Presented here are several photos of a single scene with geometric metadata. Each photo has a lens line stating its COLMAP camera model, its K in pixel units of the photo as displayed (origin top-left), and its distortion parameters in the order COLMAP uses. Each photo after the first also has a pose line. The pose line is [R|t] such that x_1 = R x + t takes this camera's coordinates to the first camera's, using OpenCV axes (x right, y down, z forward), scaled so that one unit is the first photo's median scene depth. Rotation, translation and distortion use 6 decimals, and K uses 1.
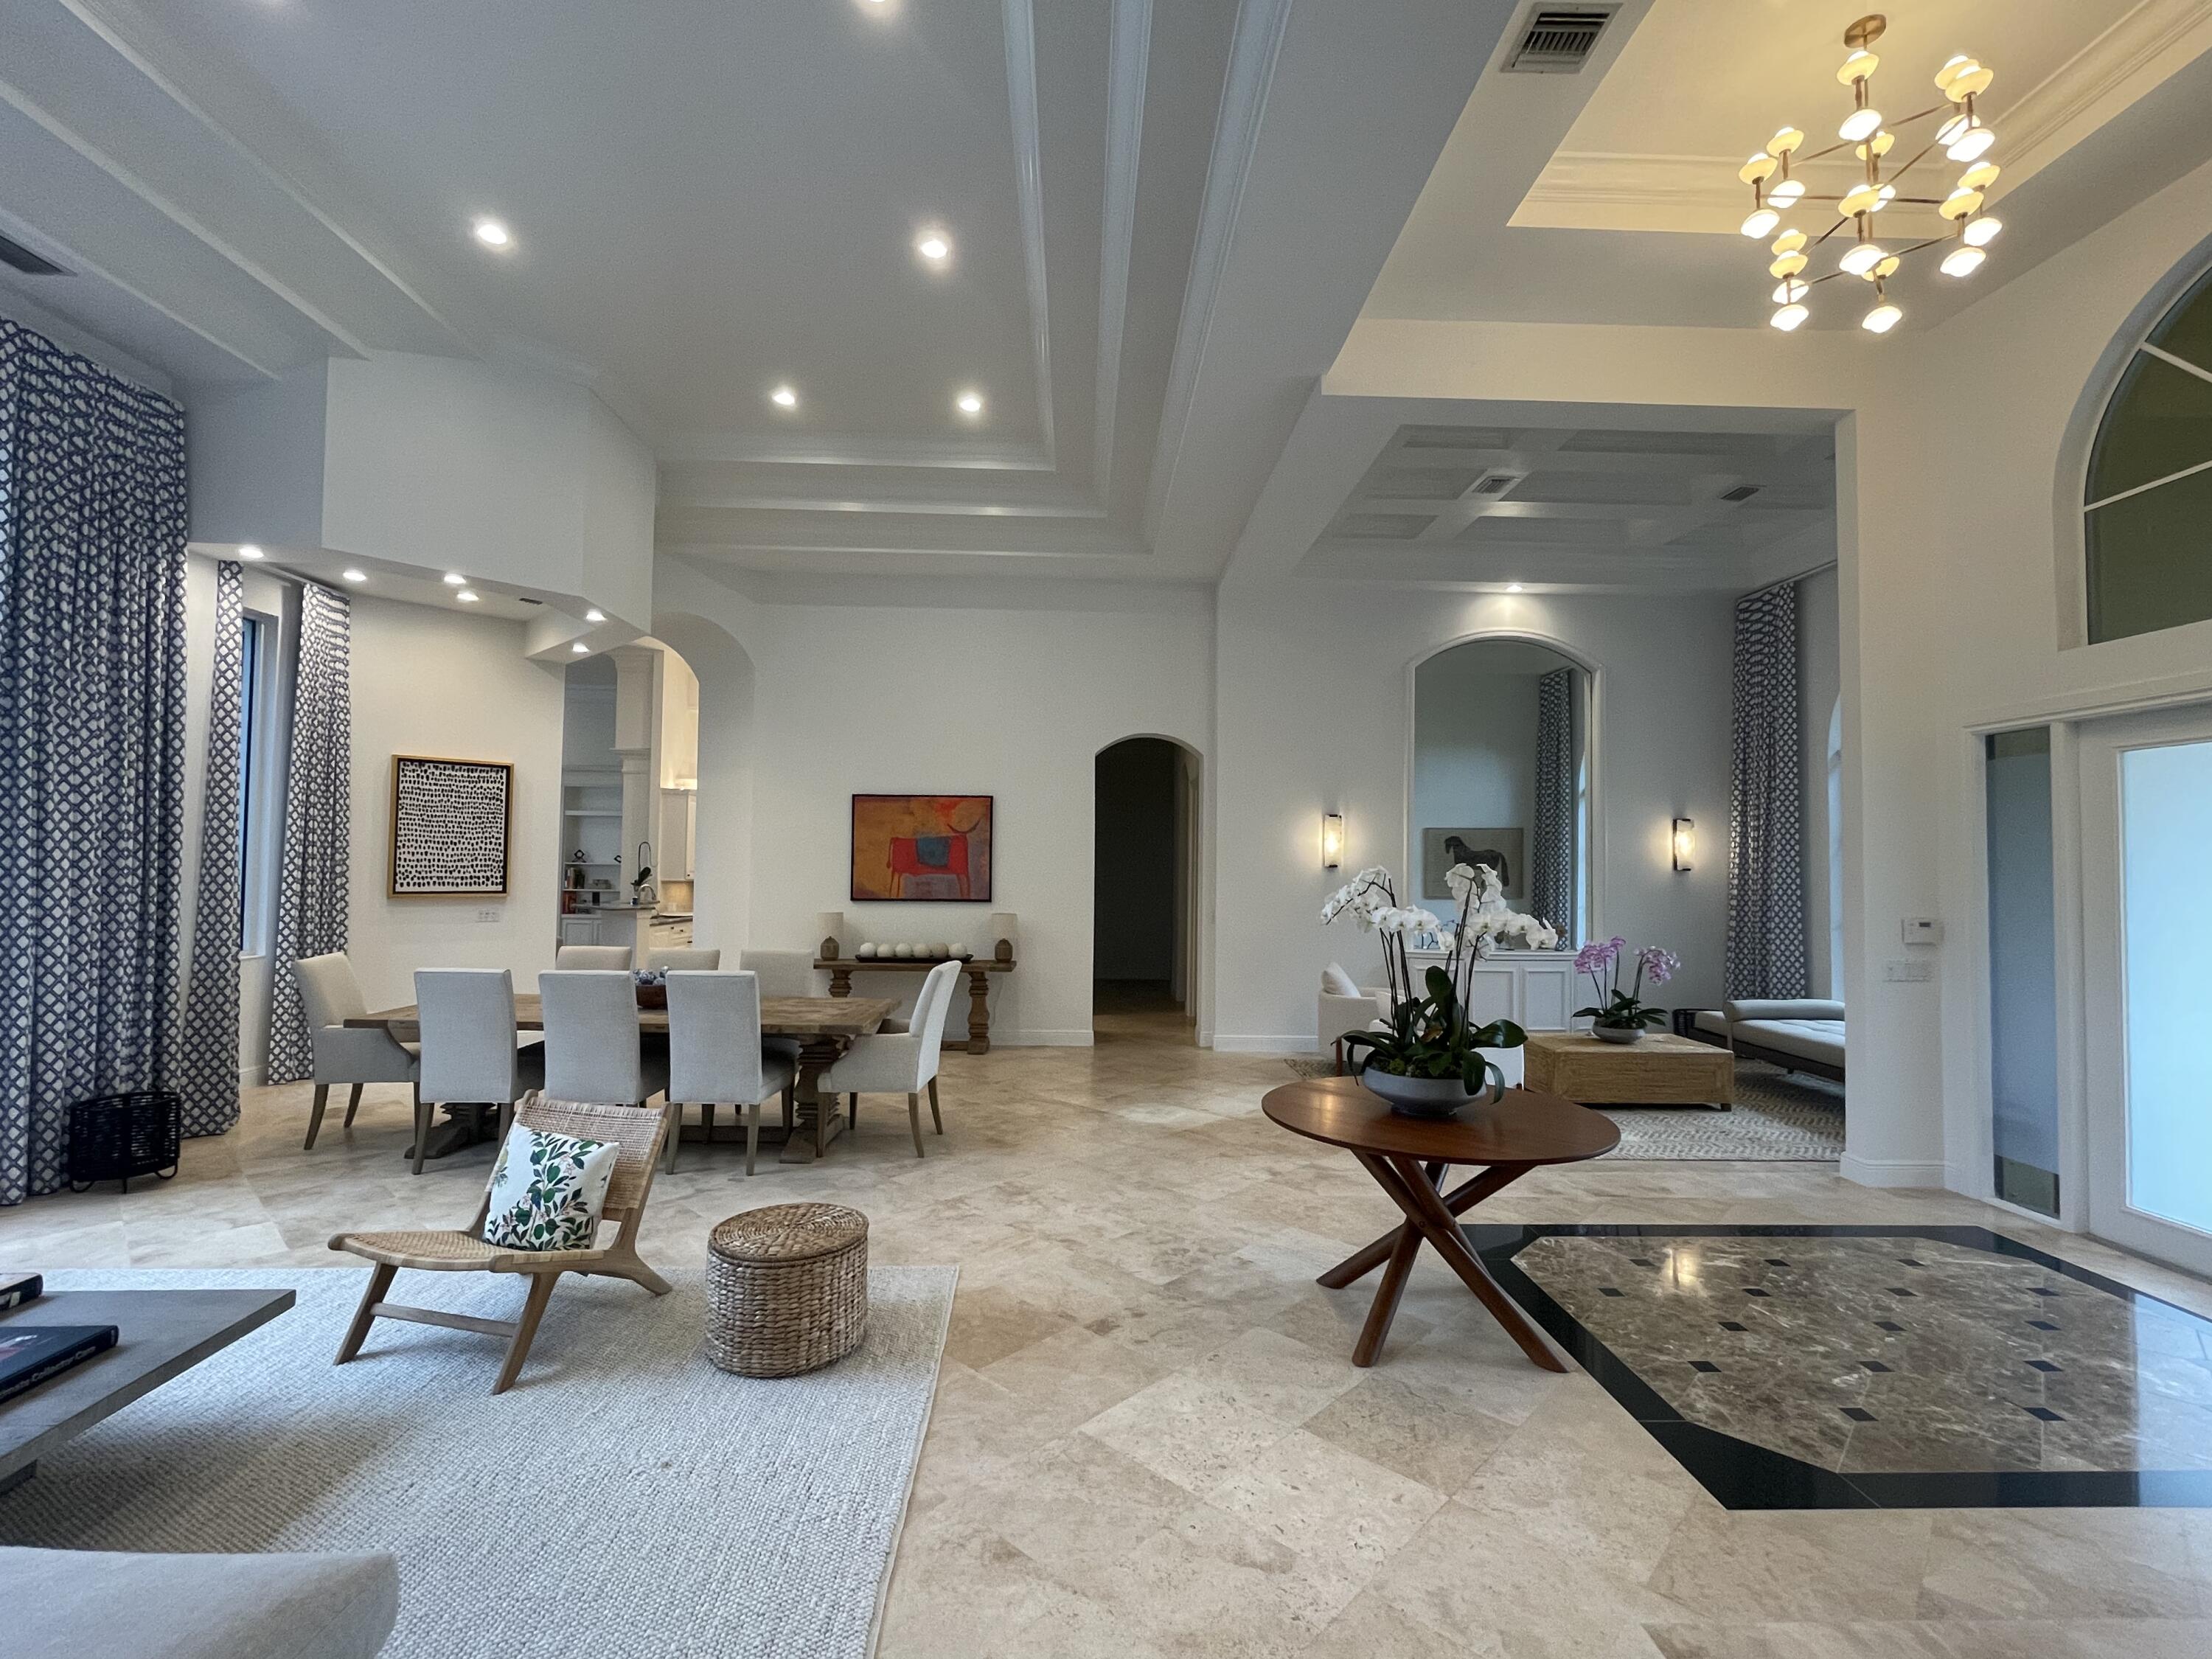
lens RADIAL K [[986.5, 0, 1097.9], [0, 986.5, 831.1], [0, 0, 1]] dist [0.000260, -0.001726]
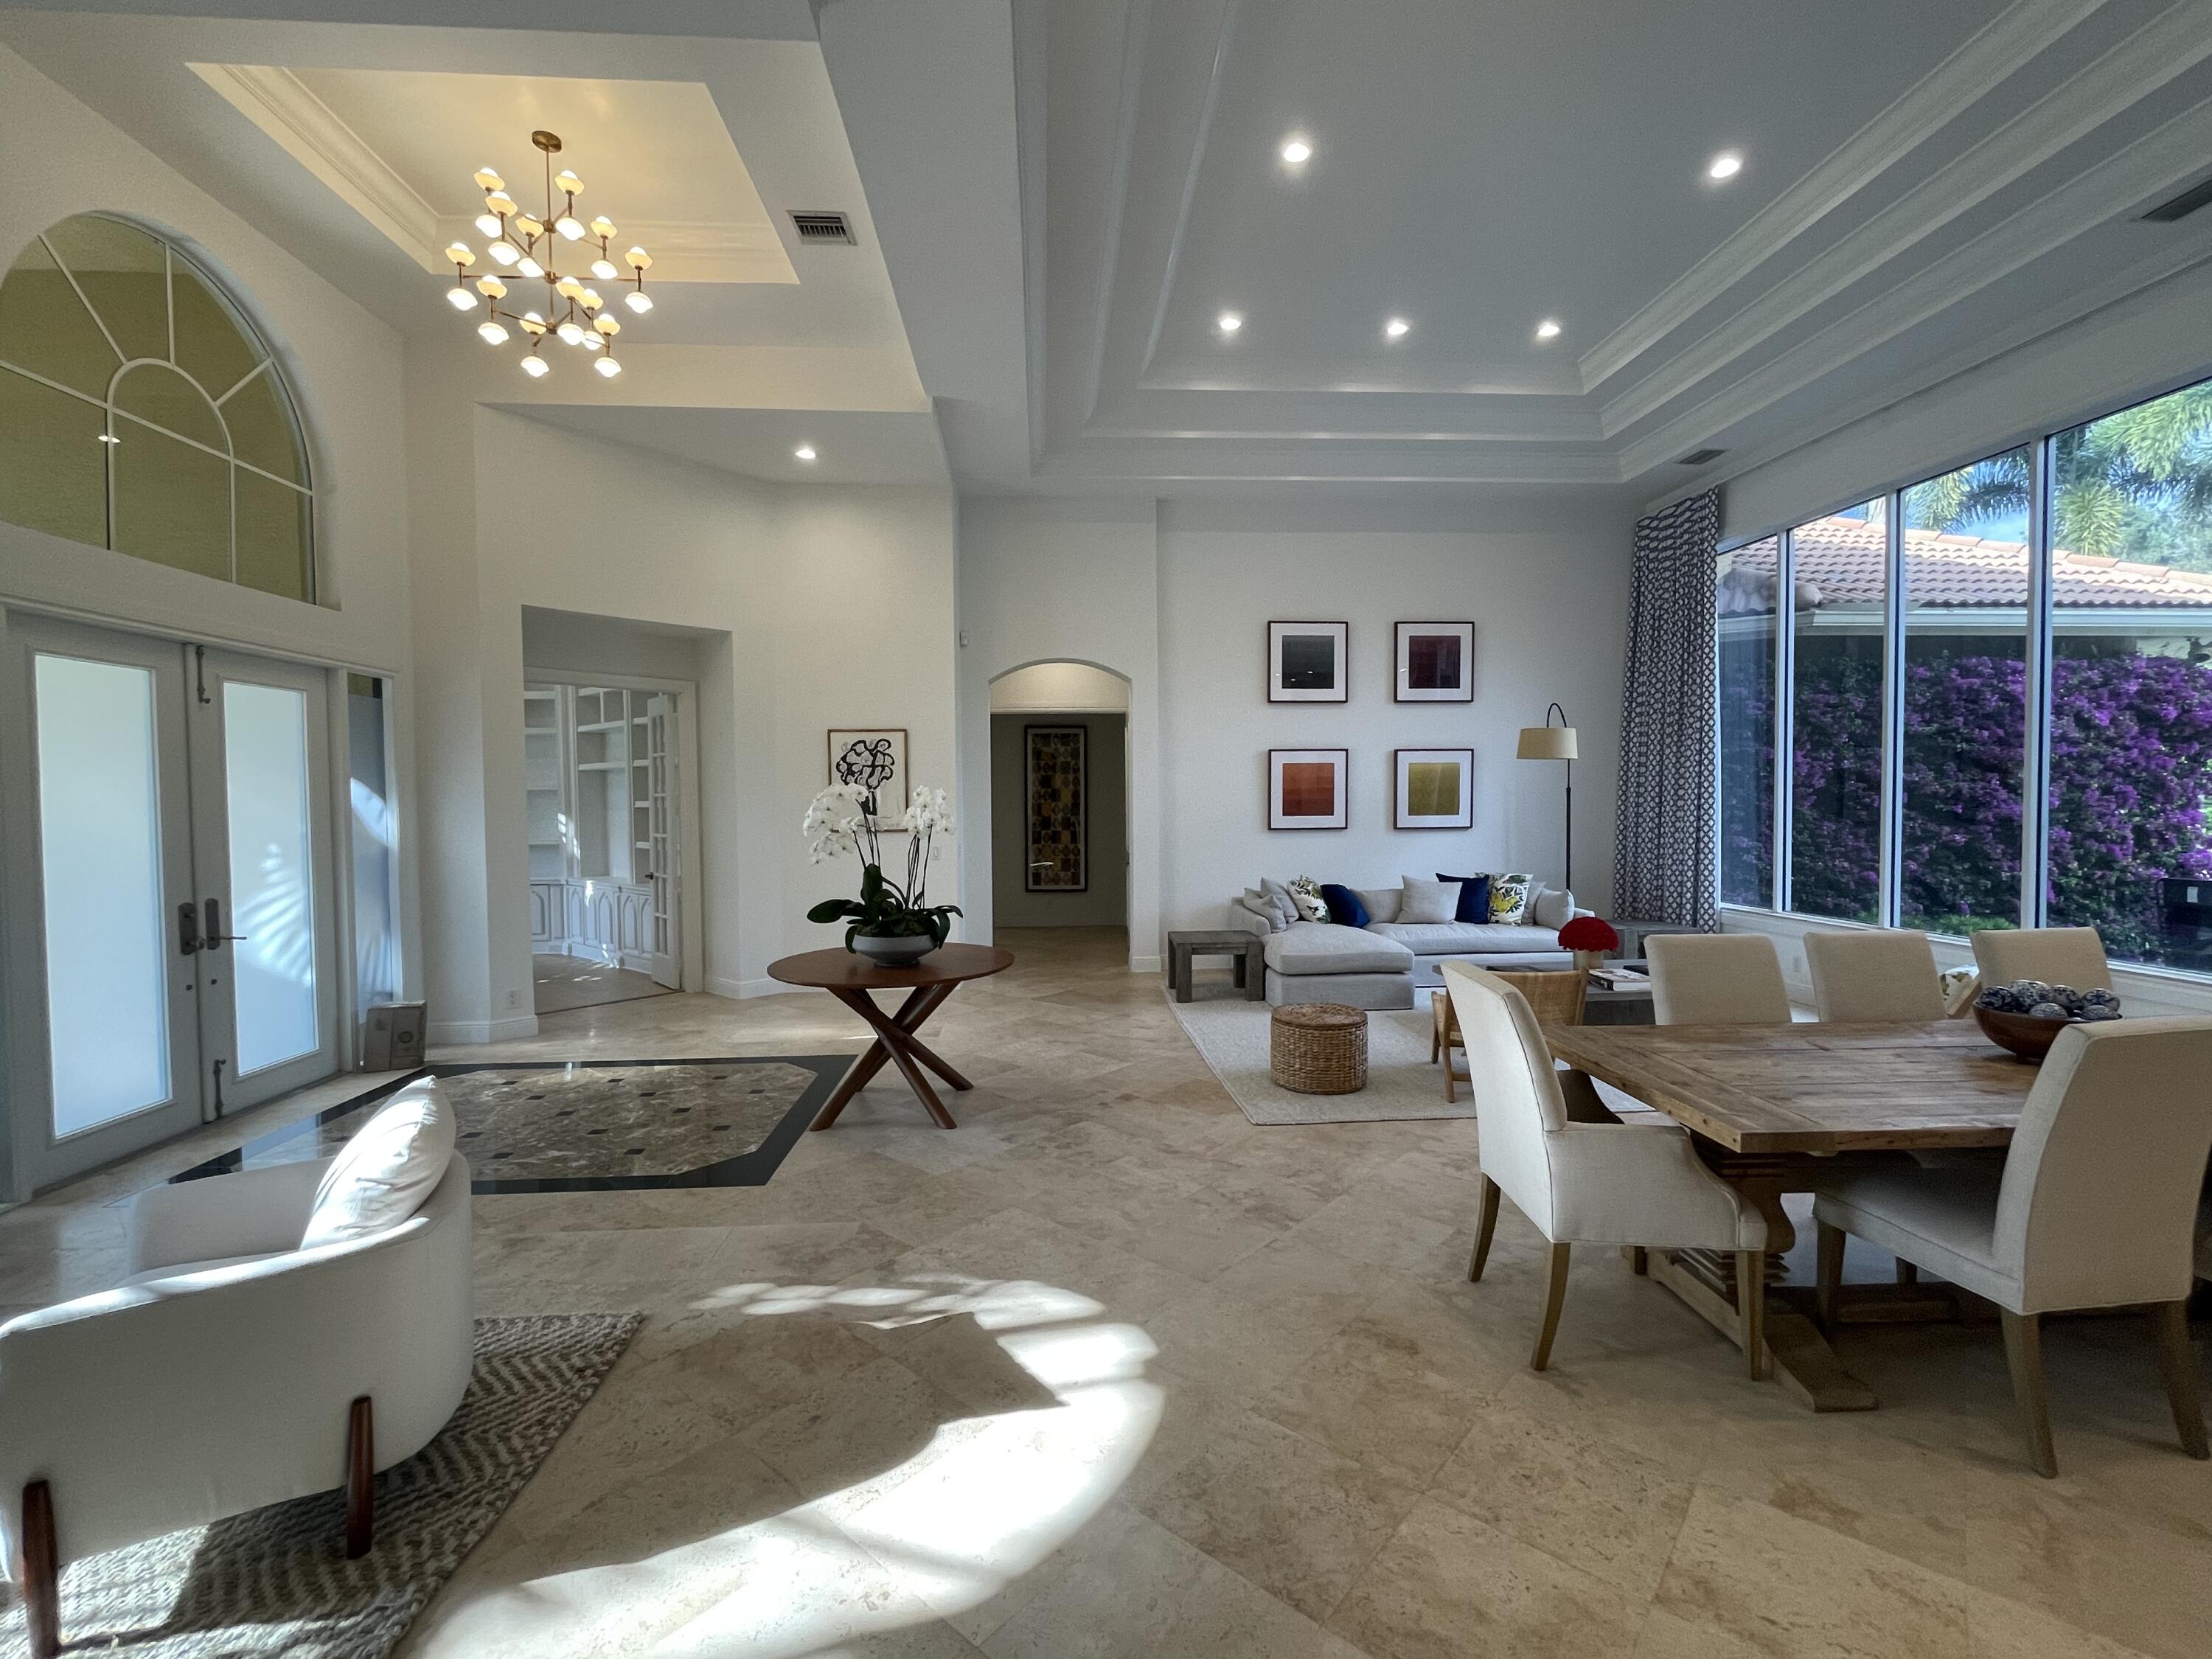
lens RADIAL K [[986.5, 0, 1123.2], [0, 986.5, 837.2], [0, 0, 1]] dist [0.000260, -0.001726]
pose [[-0.998142, -0.002267, -0.060890, 0.069941], [-0.002491, 0.999990, 0.003607, 0.072565], [0.060881, 0.003752, -0.998138, 1.704725]]
